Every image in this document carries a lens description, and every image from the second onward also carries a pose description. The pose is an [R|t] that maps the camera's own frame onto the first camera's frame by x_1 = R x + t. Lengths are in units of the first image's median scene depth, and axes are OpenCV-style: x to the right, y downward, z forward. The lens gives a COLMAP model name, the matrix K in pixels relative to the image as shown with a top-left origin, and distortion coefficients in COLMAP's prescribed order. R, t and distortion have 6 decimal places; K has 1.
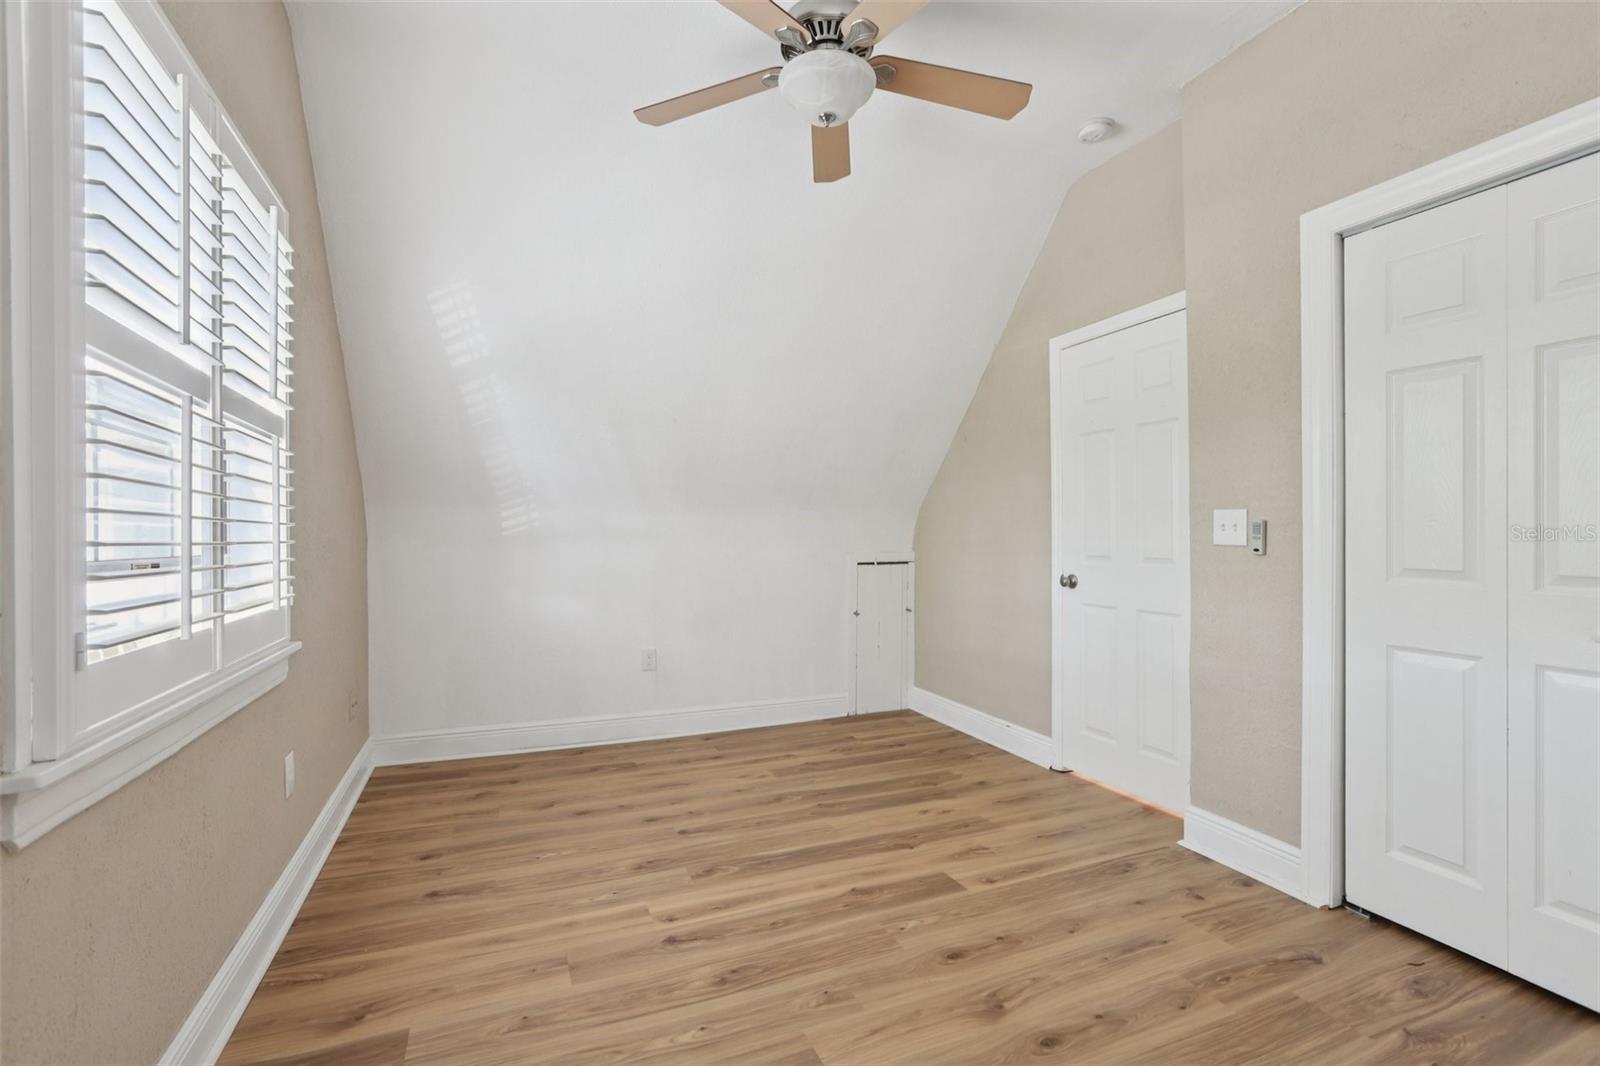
lens RADIAL K [[722.0, 0, 796.1], [0, 722.0, 537.1], [0, 0, 1]] dist [-0.030762, 0.012465]
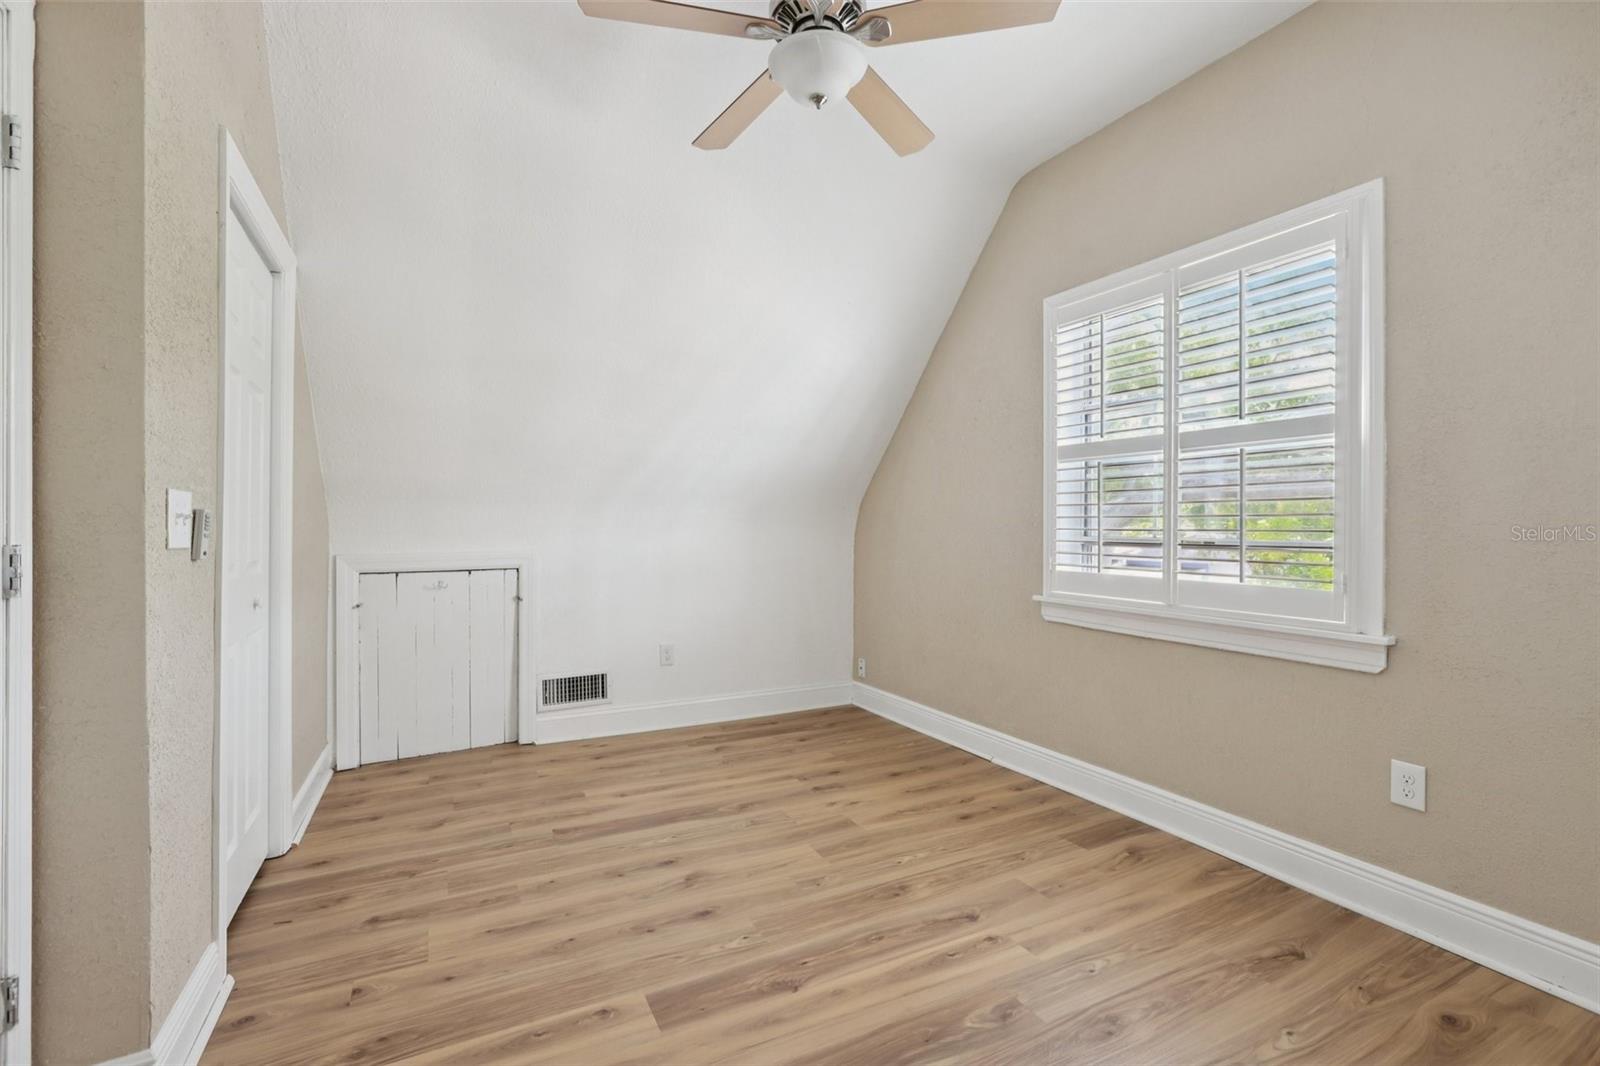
lens RADIAL K [[722.0, 0, 770.4], [0, 722.0, 526.5], [0, 0, 1]] dist [-0.030762, 0.012465]
pose [[-0.999297, 0.005662, -0.037065, 0.149107], [0.005673, 0.999984, -0.000205, -0.005050], [0.037063, -0.000415, -0.999313, 1.984691]]
